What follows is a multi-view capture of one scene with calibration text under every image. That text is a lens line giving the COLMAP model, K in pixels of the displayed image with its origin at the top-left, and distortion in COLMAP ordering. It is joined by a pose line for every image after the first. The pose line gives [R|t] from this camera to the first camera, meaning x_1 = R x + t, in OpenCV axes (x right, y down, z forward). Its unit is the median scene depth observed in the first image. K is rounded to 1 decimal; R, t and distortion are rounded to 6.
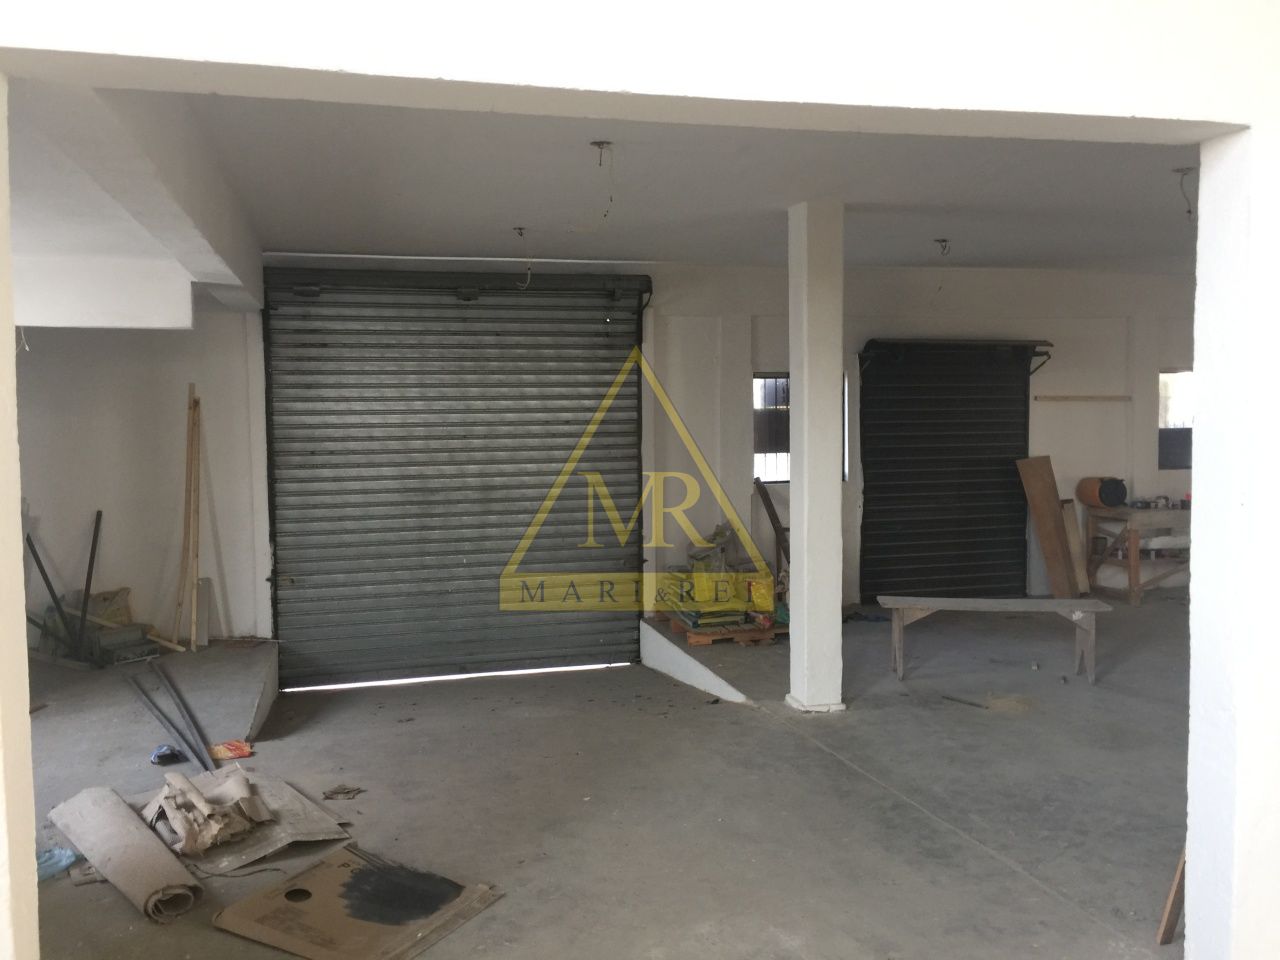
lens RADIAL K [[1094.6, 0, 646.7], [0, 1094.6, 478.7], [0, 0, 1]] dist [0.081758, -0.104787]
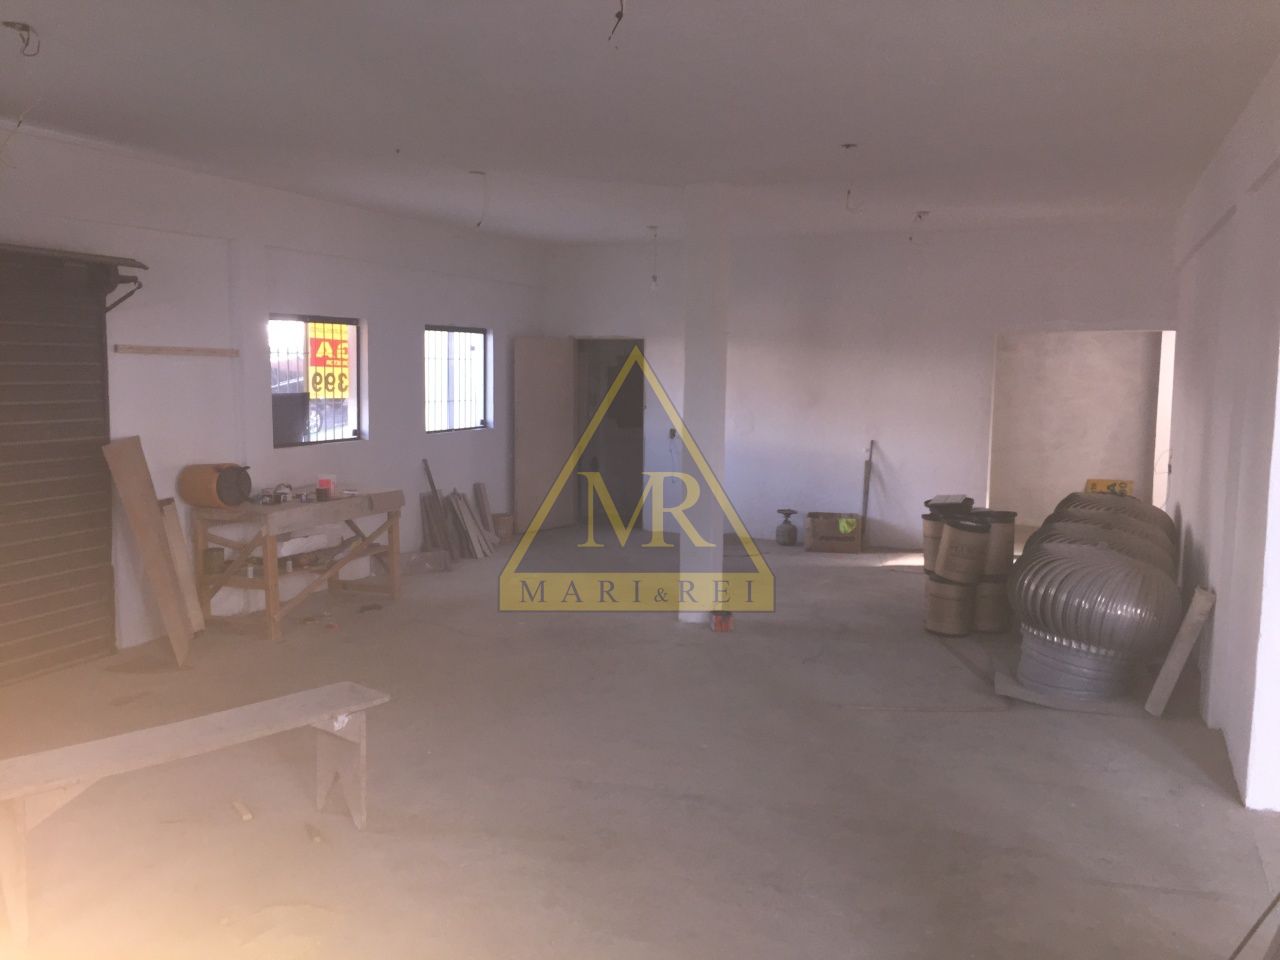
lens RADIAL K [[1094.6, 0, 646.7], [0, 1094.6, 478.7], [0, 0, 1]] dist [0.081758, -0.104787]
pose [[0.609733, -0.070219, 0.789491, 0.023092], [0.036233, 0.997496, 0.060736, -0.025046], [-0.791779, -0.008427, 0.610750, 0.356076]]
